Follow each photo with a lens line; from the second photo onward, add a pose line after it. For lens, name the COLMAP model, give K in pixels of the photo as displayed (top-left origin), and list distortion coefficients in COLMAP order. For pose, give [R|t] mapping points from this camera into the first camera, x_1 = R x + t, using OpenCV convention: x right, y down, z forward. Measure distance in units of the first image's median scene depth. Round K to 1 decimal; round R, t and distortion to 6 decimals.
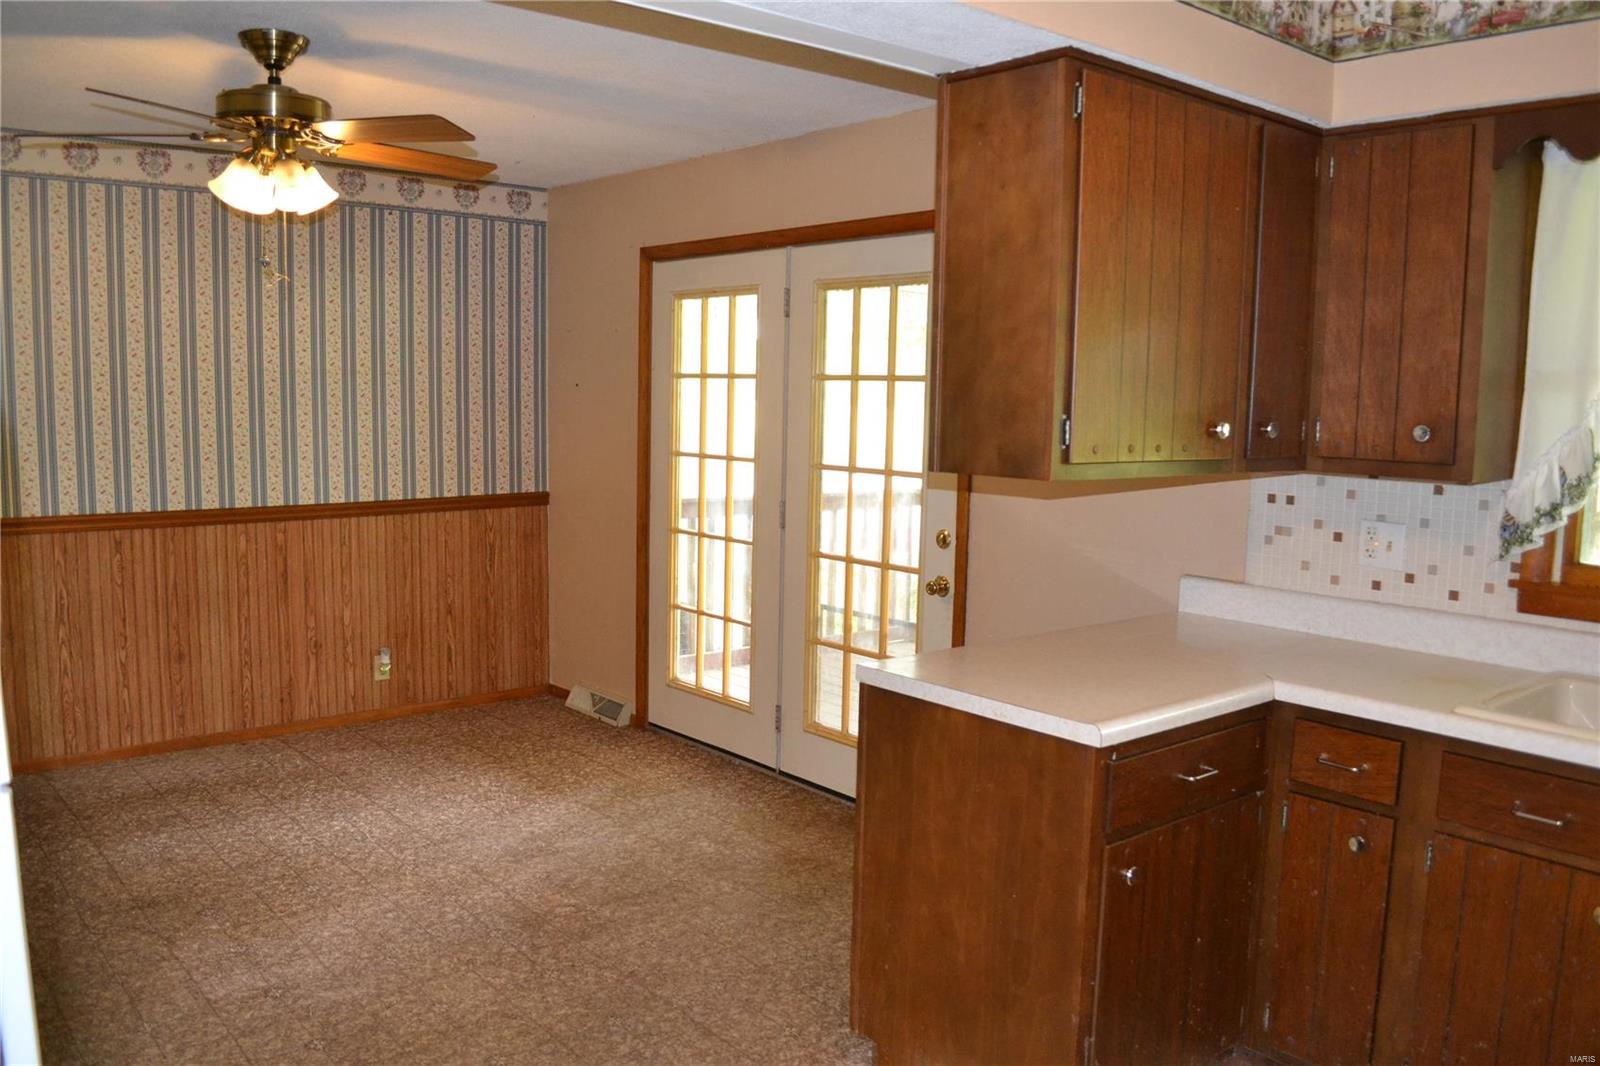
lens RADIAL K [[1278.9, 0, 810.2], [0, 1278.9, 537.4], [0, 0, 1]] dist [-0.085029, 0.003151]
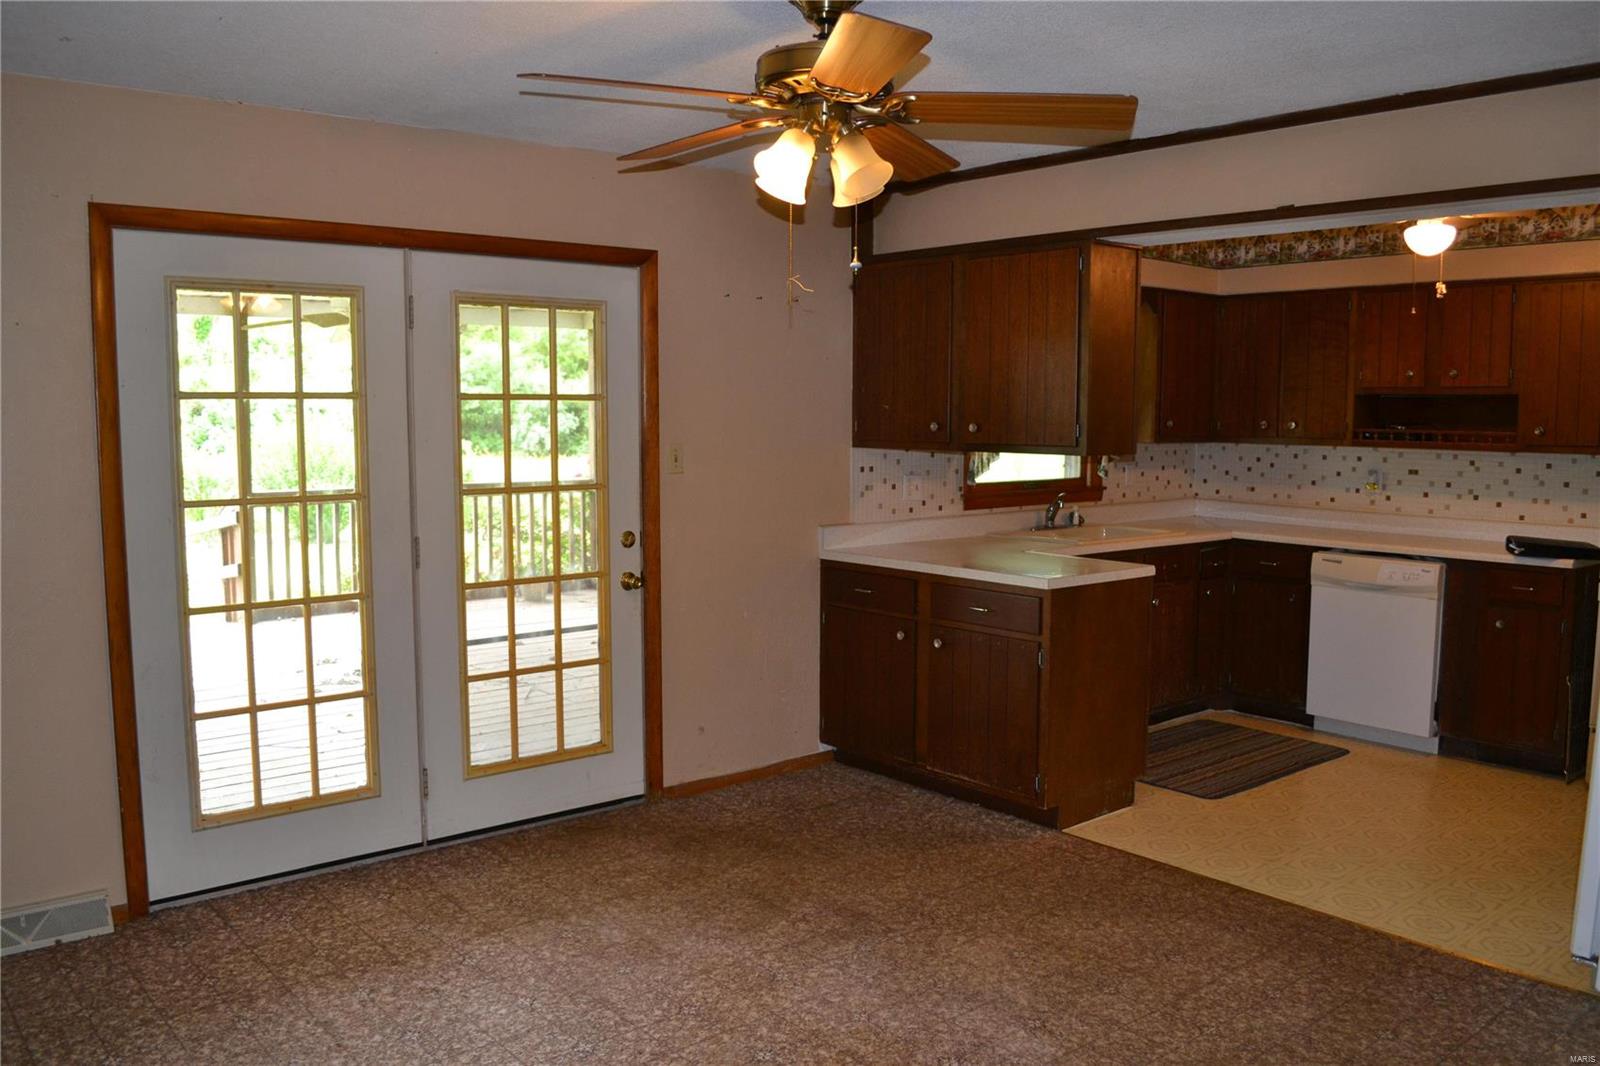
lens RADIAL K [[1278.9, 0, 802.6], [0, 1278.9, 540.1], [0, 0, 1]] dist [-0.085029, 0.003151]
pose [[0.005892, -0.124328, 0.992224, -1.121968], [0.111042, 0.986186, 0.122912, -0.132281], [-0.993798, 0.109455, 0.019616, 0.907746]]
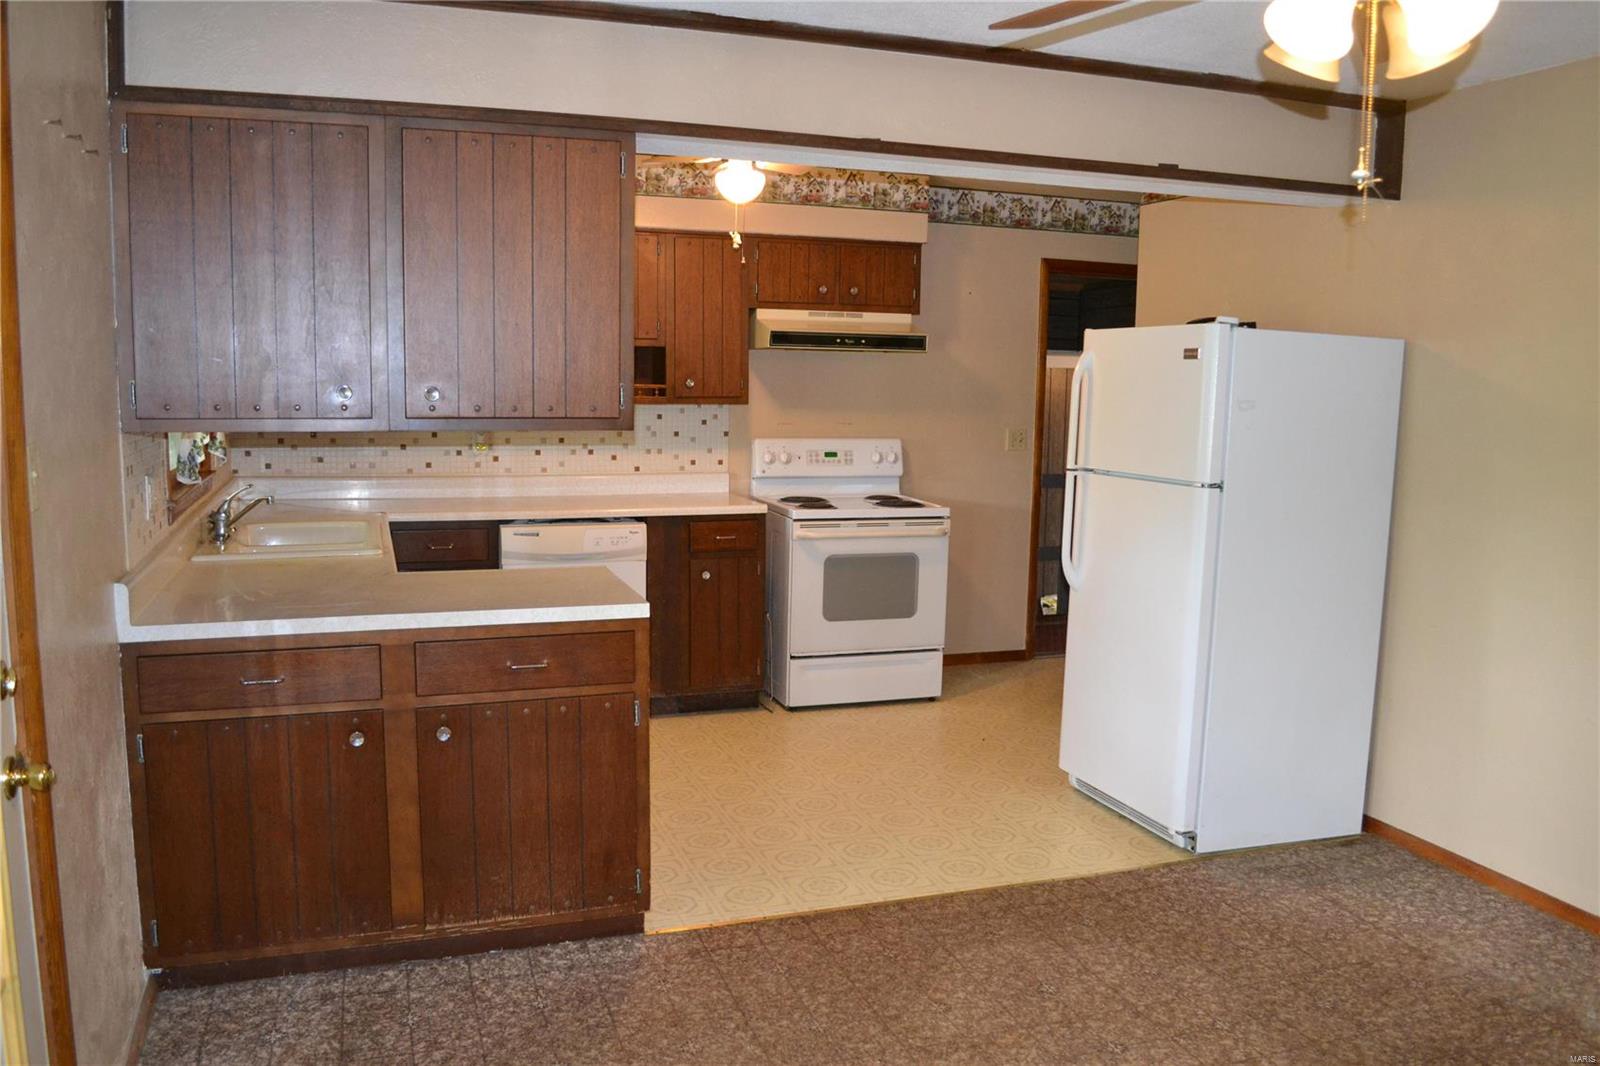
lens RADIAL K [[1278.9, 0, 794.3], [0, 1278.9, 535.5], [0, 0, 1]] dist [-0.085029, 0.003151]
pose [[-0.932807, -0.084644, 0.350296, -0.354564], [0.003597, 0.969790, 0.243914, -0.178055], [-0.360360, 0.228785, -0.904322, 1.428047]]
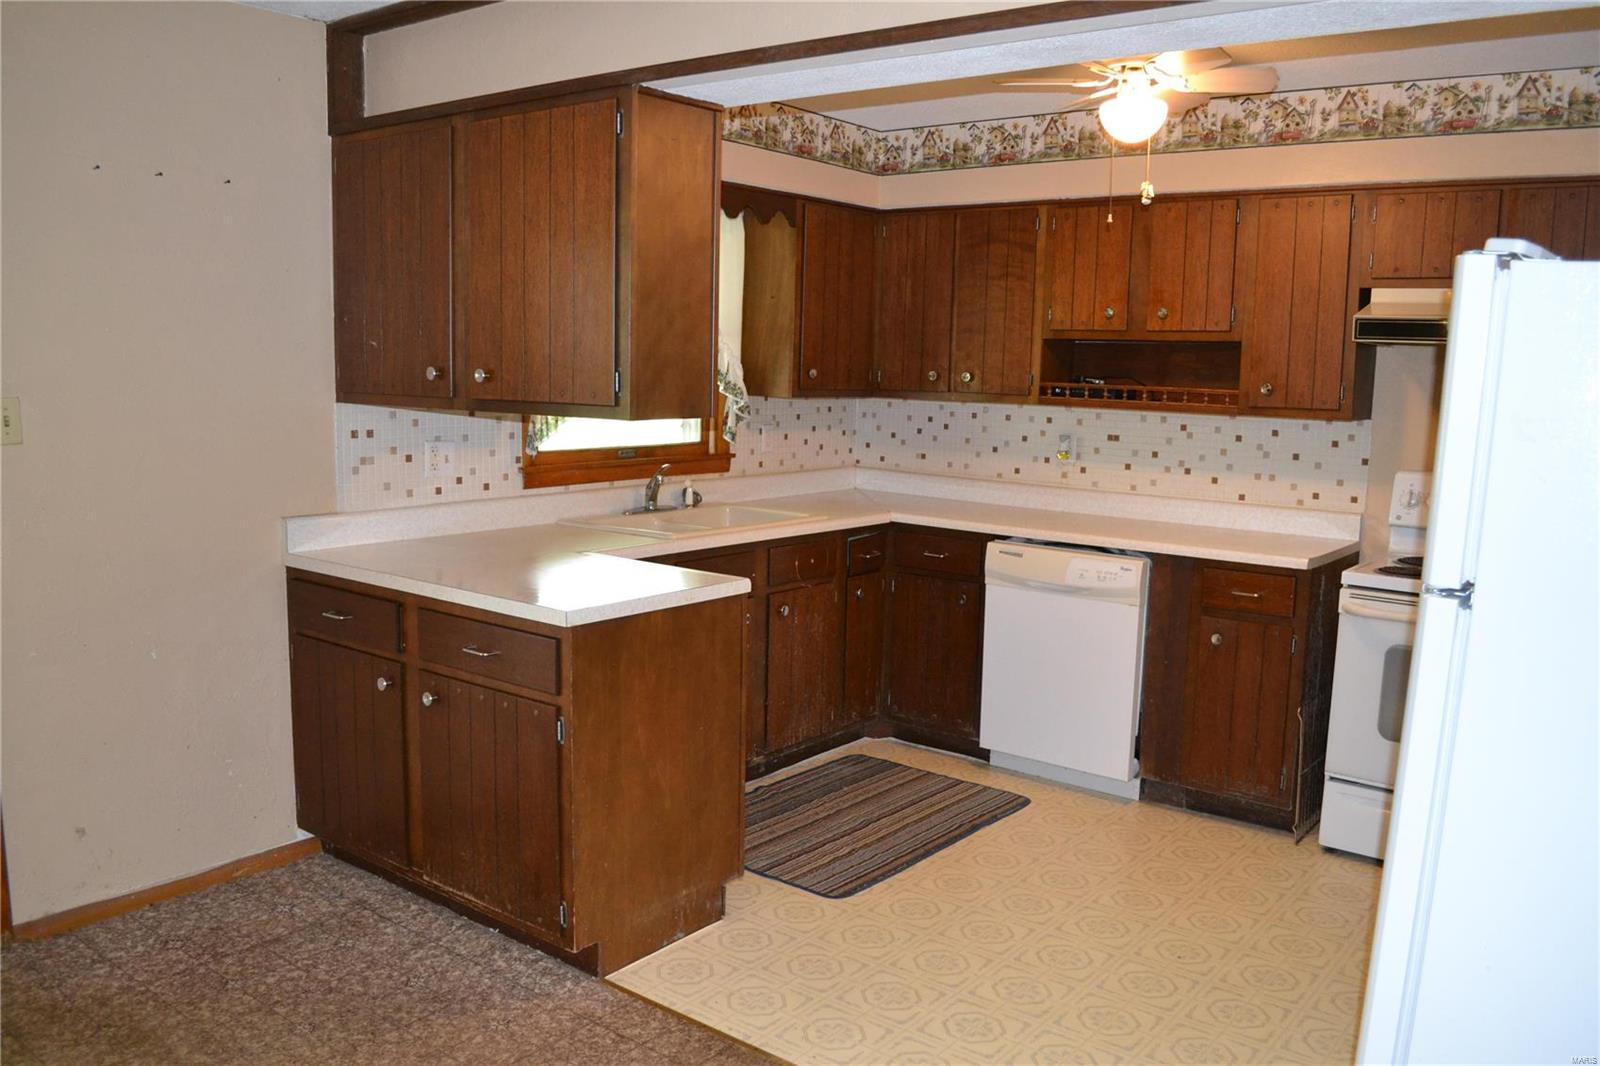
lens RADIAL K [[1278.9, 0, 823.2], [0, 1278.9, 540.3], [0, 0, 1]] dist [-0.085029, 0.003151]
pose [[-0.209458, -0.164332, 0.963910, -0.723501], [0.083396, 0.979183, 0.185058, -0.097125], [-0.974255, 0.119148, -0.191393, 0.702856]]
